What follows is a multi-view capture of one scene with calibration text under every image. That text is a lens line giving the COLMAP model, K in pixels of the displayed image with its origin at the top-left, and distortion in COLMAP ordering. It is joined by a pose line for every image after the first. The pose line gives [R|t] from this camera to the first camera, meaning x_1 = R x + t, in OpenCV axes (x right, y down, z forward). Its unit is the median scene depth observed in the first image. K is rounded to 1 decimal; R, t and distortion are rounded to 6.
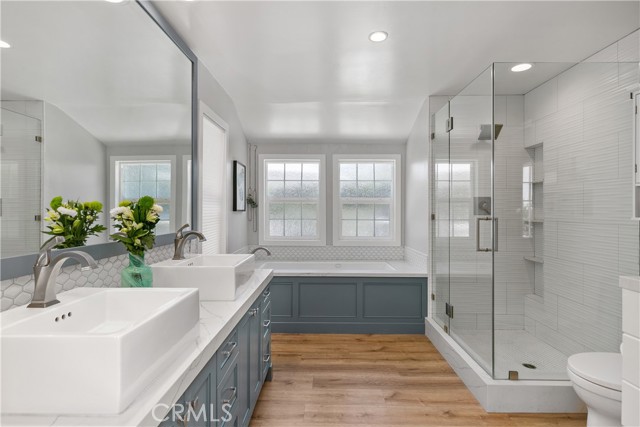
lens RADIAL K [[321.1, 0, 318.6], [0, 321.1, 209.9], [0, 0, 1]] dist [0.001037, 0.000651]
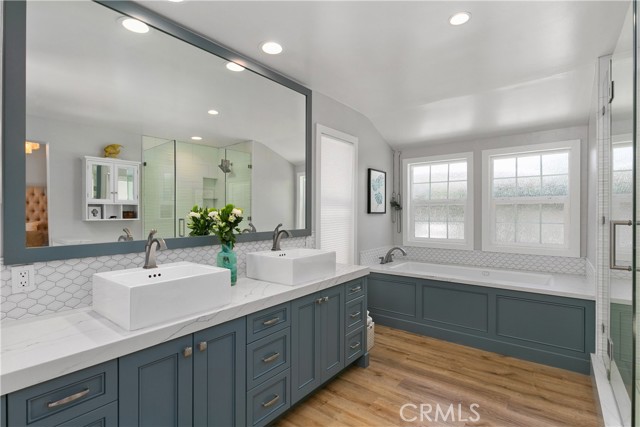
lens RADIAL K [[298.6, 0, 320.0], [0, 298.6, 213.5], [0, 0, 1]] dist [-0.002664, -0.000374]
pose [[0.805883, -0.003859, -0.592062, 0.240398], [0.006834, 0.999973, 0.002784, -0.000347], [0.592035, -0.006290, 0.805888, 0.063637]]
